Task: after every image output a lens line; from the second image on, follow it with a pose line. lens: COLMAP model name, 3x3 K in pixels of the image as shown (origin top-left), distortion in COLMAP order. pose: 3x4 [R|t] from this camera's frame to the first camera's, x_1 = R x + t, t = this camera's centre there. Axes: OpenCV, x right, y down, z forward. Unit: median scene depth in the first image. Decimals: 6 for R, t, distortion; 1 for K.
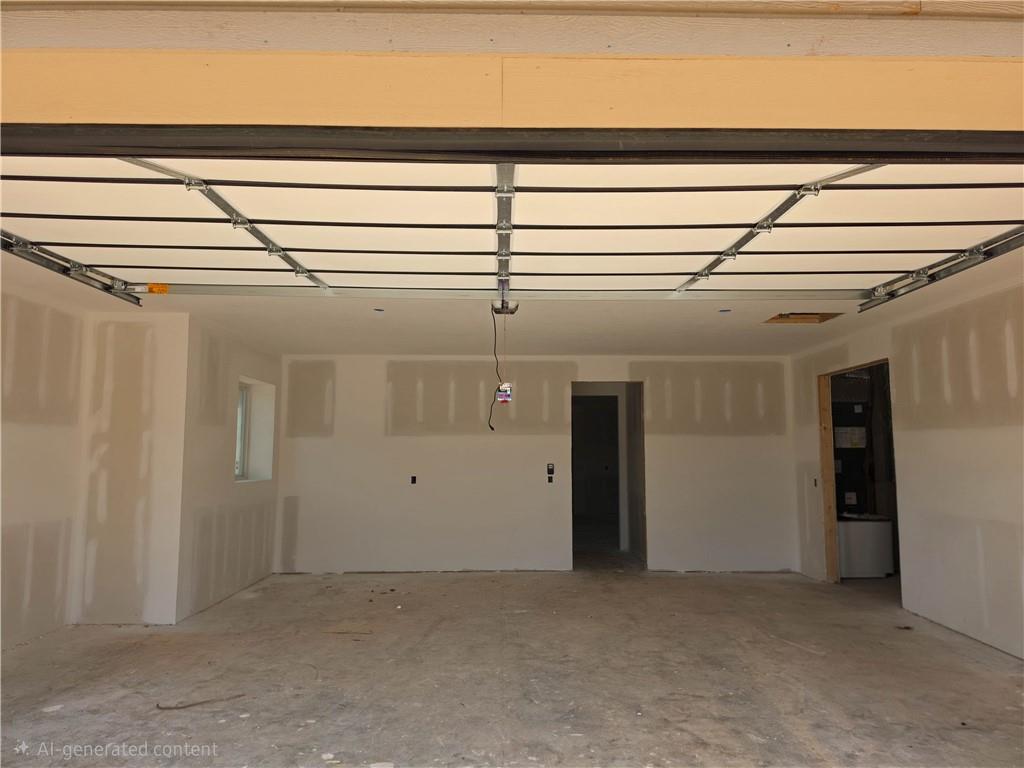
lens RADIAL K [[671.6, 0, 507.6], [0, 671.6, 377.1], [0, 0, 1]] dist [0.074351, -0.096121]
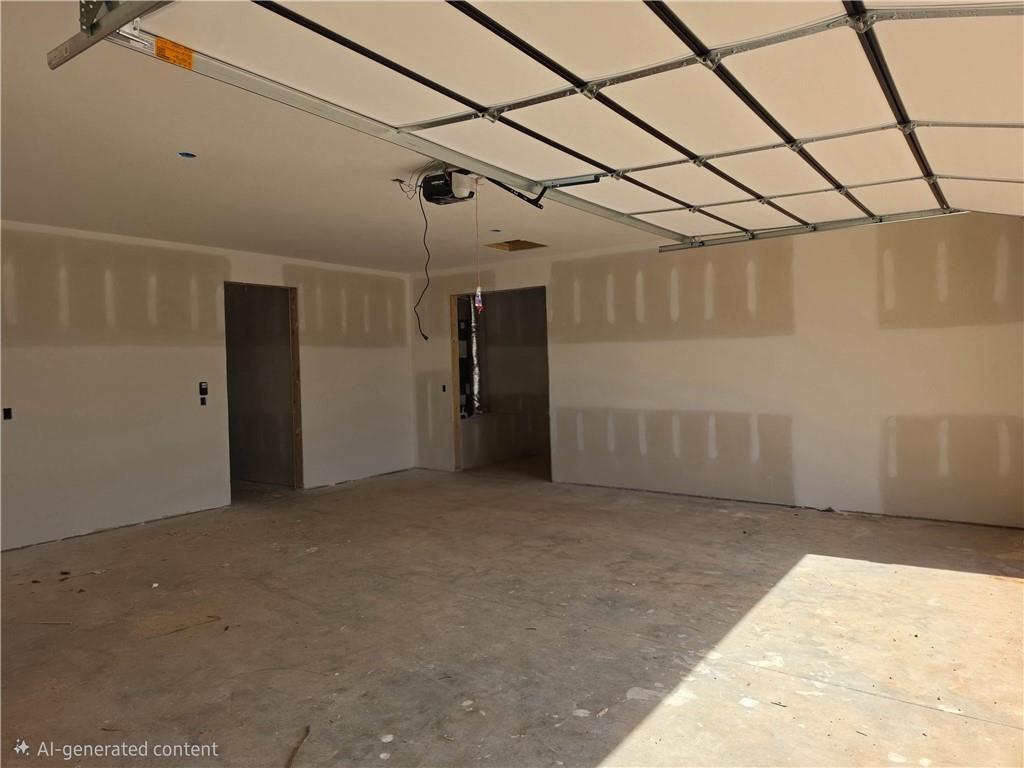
lens RADIAL K [[671.6, 0, 507.6], [0, 671.6, 377.1], [0, 0, 1]] dist [0.074351, -0.096121]
pose [[0.614755, -0.030557, 0.788126, -0.704997], [-0.068797, 0.993363, 0.092177, 0.045101], [-0.785712, -0.110887, 0.608573, 0.428157]]
